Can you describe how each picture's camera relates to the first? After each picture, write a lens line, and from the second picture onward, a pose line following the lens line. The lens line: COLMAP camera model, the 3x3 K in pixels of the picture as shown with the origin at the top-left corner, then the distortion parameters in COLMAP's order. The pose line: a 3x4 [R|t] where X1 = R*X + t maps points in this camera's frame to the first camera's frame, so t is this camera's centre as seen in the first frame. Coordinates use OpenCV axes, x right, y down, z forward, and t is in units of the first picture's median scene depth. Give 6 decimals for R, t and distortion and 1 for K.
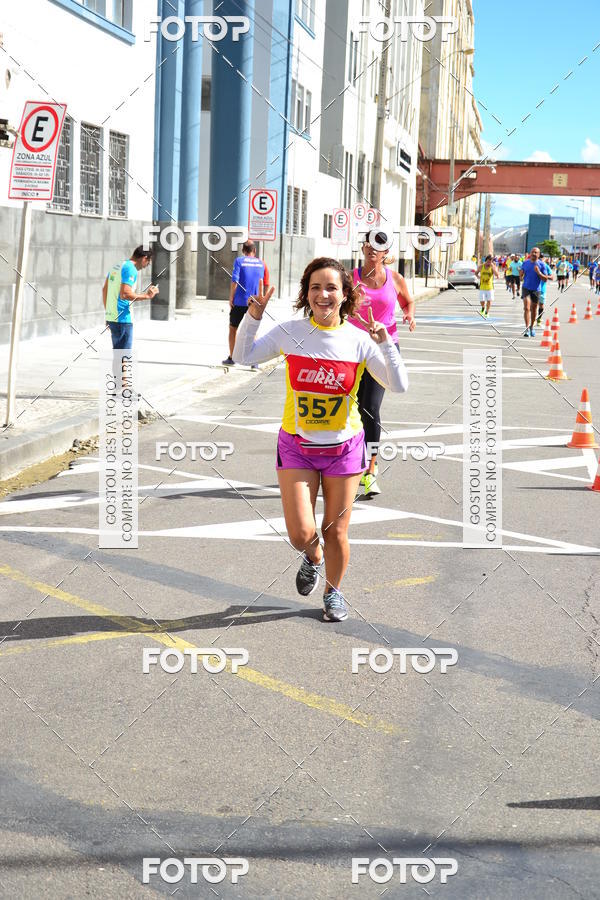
lens RADIAL K [[1558.6, 0, 309.5], [0, 1558.6, 450.5], [0, 0, 1]] dist [0.004048, 0.162115]
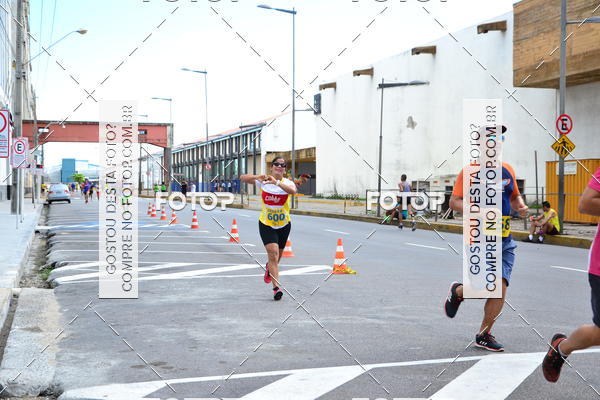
lens RADIAL K [[897.7, 0, 300.0], [0, 897.7, 200.0], [0, 0, 1]] dist [0.003207, 0.085467]
pose [[0.913482, -0.042233, 0.404682, -0.055451], [0.084829, 0.992511, -0.087902, -0.022468], [-0.397939, 0.114626, 0.910223, 0.229755]]
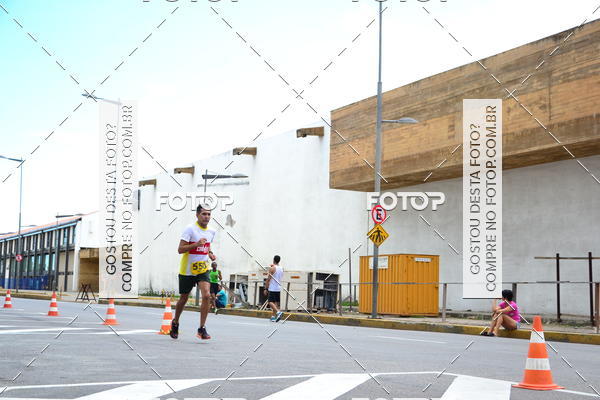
lens RADIAL K [[897.7, 0, 300.0], [0, 897.7, 200.0], [0, 0, 1]] dist [0.003207, 0.085467]
pose [[0.811266, 0.049245, 0.582600, -0.065055], [0.076405, 0.978973, -0.189142, -0.006819], [-0.579664, 0.197958, 0.790445, 0.226825]]
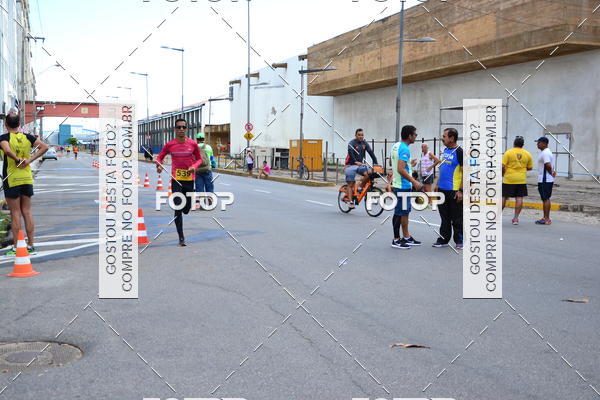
lens RADIAL K [[897.7, 0, 300.0], [0, 897.7, 200.0], [0, 0, 1]] dist [0.003207, 0.085467]
pose [[0.915356, -0.048179, 0.399752, -0.145783], [0.073280, 0.996168, -0.047735, 0.067207], [-0.395920, 0.072988, 0.915380, -0.525351]]
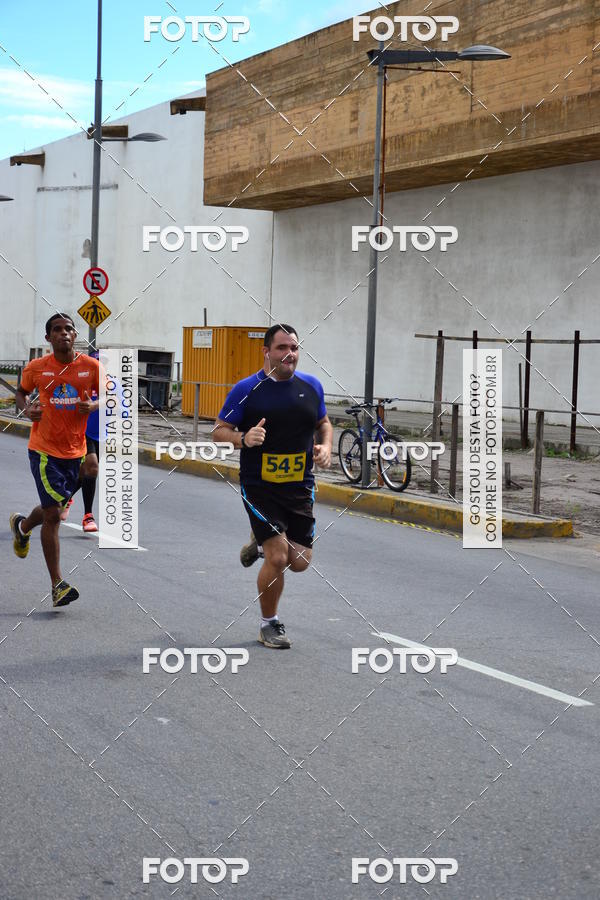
lens RADIAL K [[1654.9, 0, 335.5], [0, 1654.9, 451.4], [0, 0, 1]] dist [-0.003533, 0.330644]
pose [[0.835915, -0.042132, 0.547239, -0.001721], [0.068544, 0.997257, -0.027924, -0.002306], [-0.544562, 0.060852, 0.836510, 0.013734]]
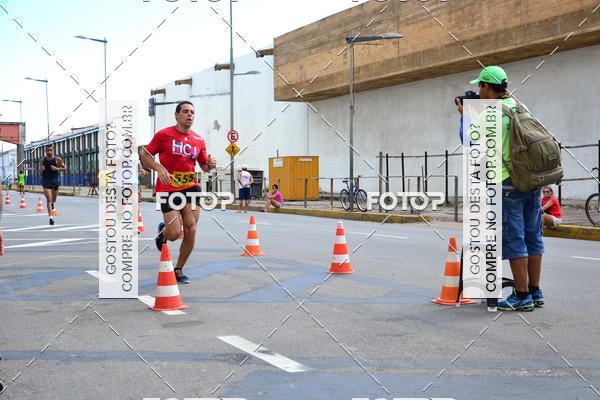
lens RADIAL K [[942.8, 0, 310.8], [0, 942.8, 213.7], [0, 0, 1]] dist [-0.015986, 0.082988]
pose [[0.853510, -0.058217, 0.517815, -0.108191], [0.102249, 0.993131, -0.056881, 0.032104], [-0.510947, 0.101494, 0.853600, -0.152002]]
